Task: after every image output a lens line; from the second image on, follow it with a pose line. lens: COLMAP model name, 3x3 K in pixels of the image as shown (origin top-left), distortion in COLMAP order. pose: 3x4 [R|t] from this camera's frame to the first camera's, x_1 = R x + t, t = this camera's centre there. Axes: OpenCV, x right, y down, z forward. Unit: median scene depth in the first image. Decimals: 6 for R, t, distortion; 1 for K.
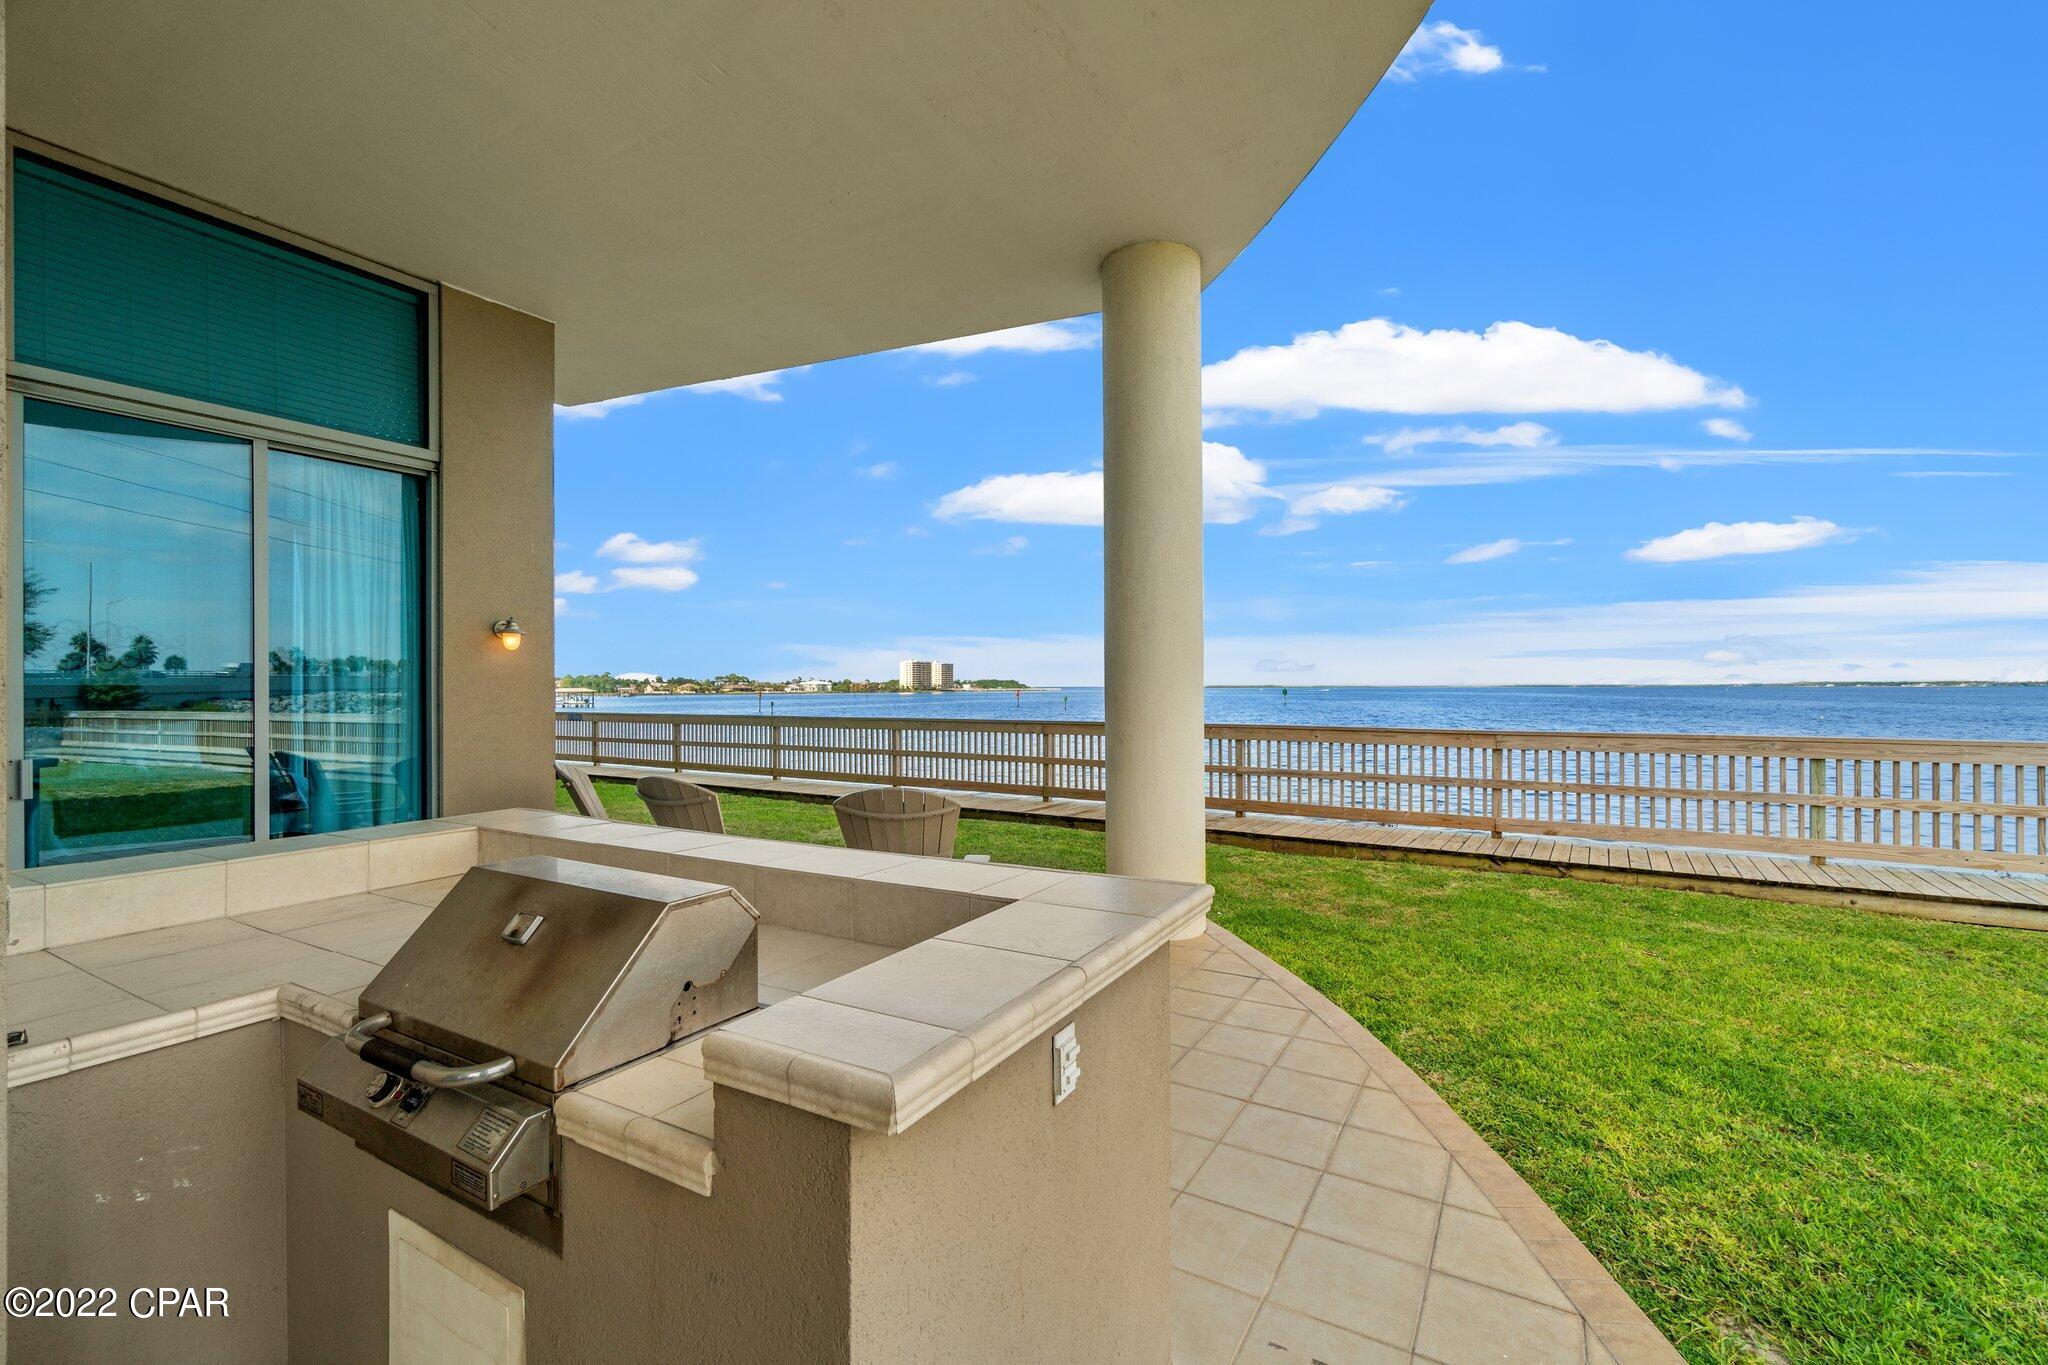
lens RADIAL K [[1028.8, 0, 1024.0], [0, 1028.8, 682.5], [0, 0, 1]] dist [0.002442, -0.000545]
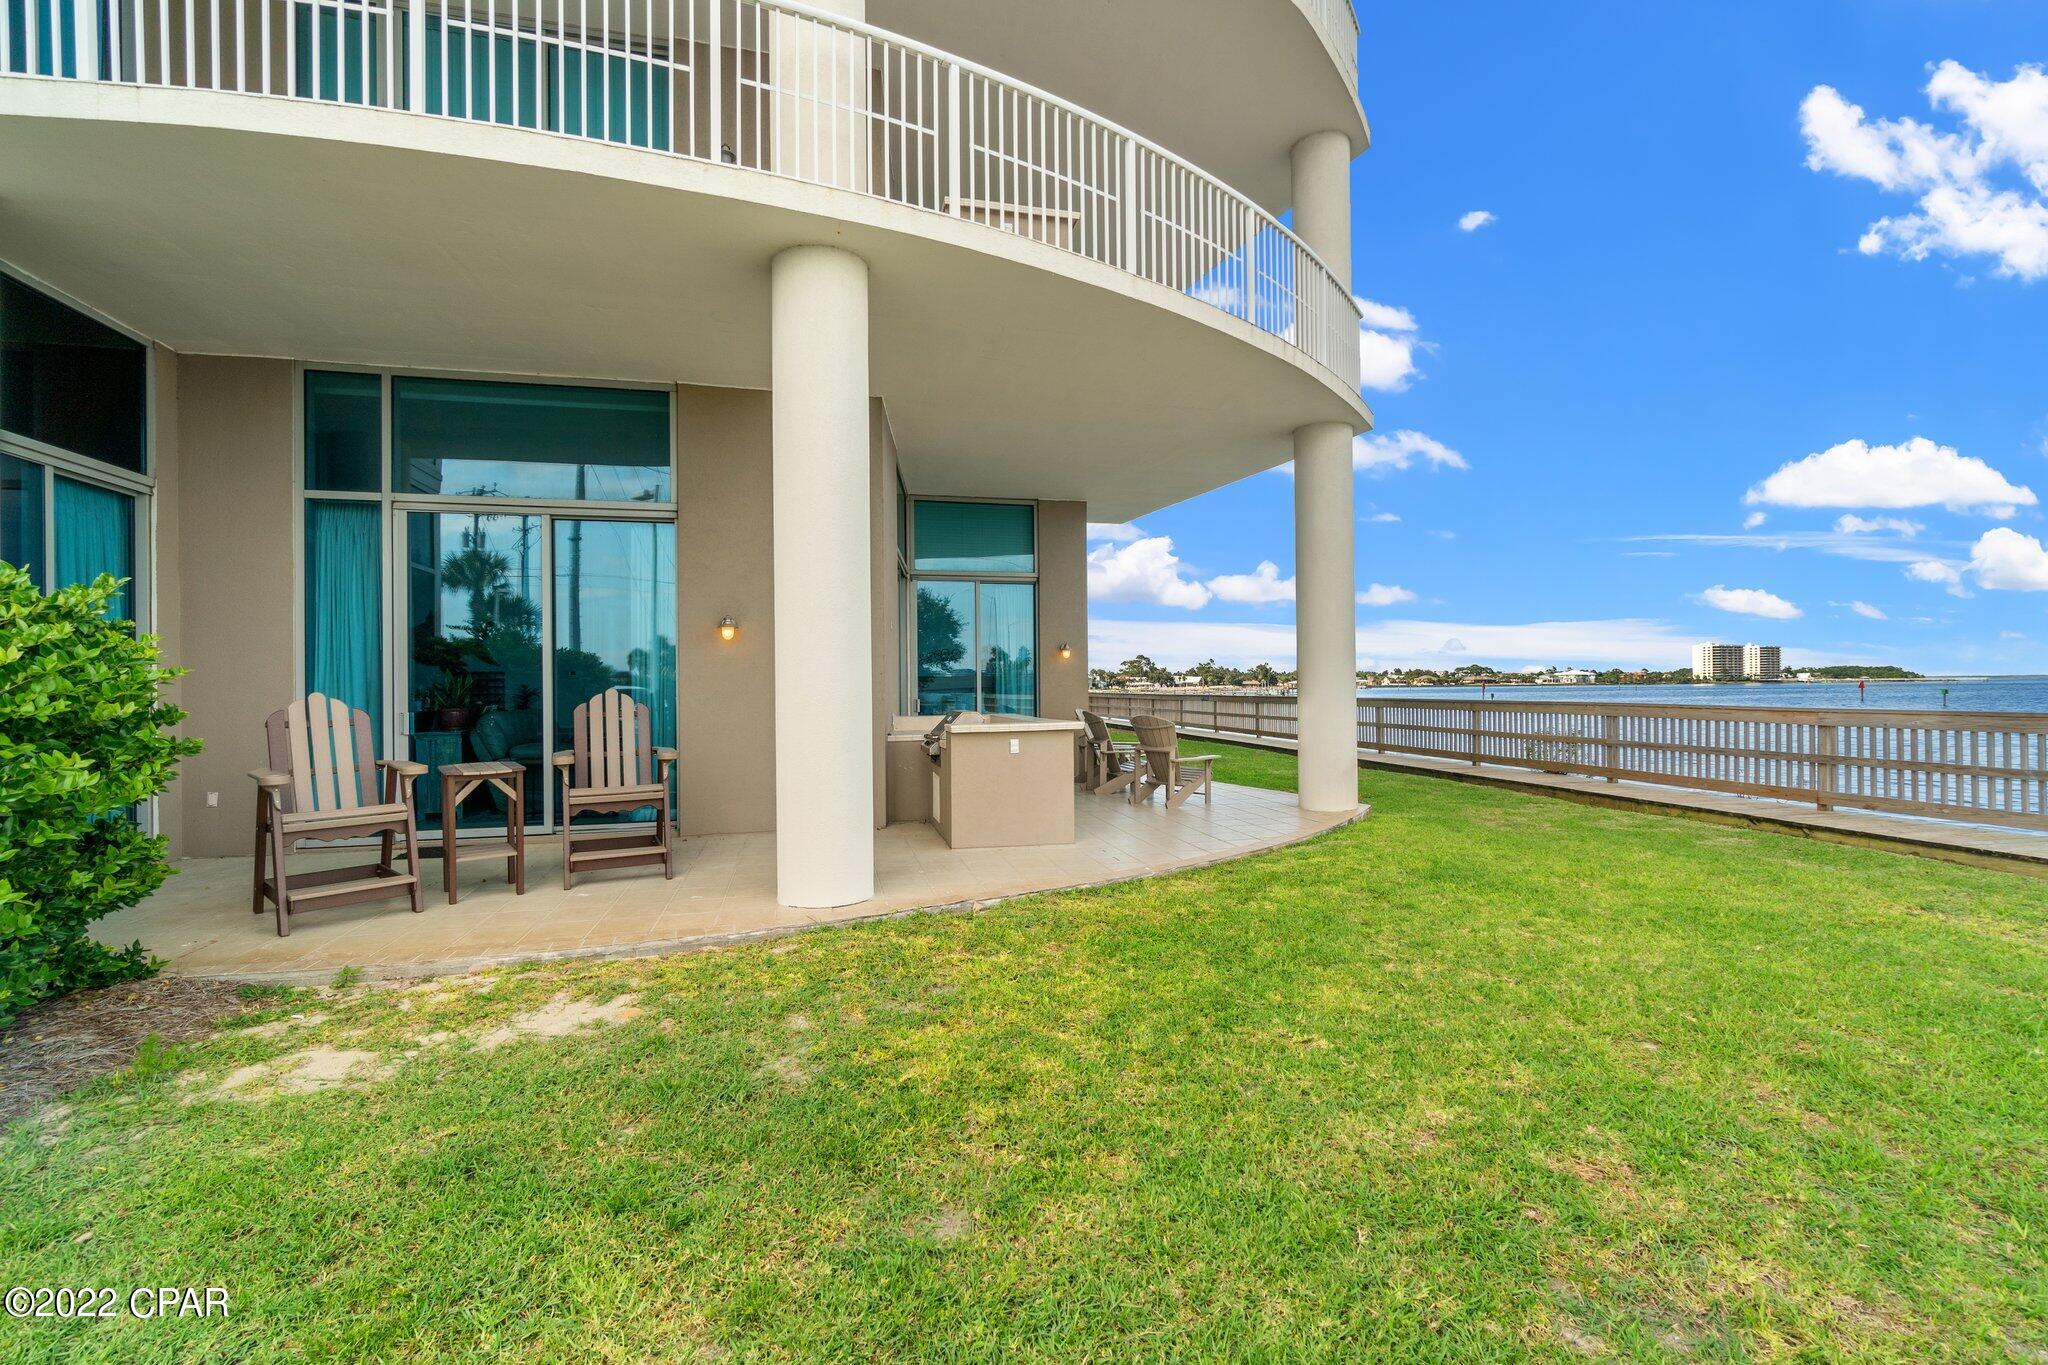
lens RADIAL K [[1028.8, 0, 1024.0], [0, 1028.8, 682.5], [0, 0, 1]] dist [0.002442, -0.000545]
pose [[0.718941, -0.006509, -0.695041, 0.503310], [0.010954, 0.999938, 0.001967, 0.005732], [0.694985, -0.009028, 0.718968, -0.293872]]
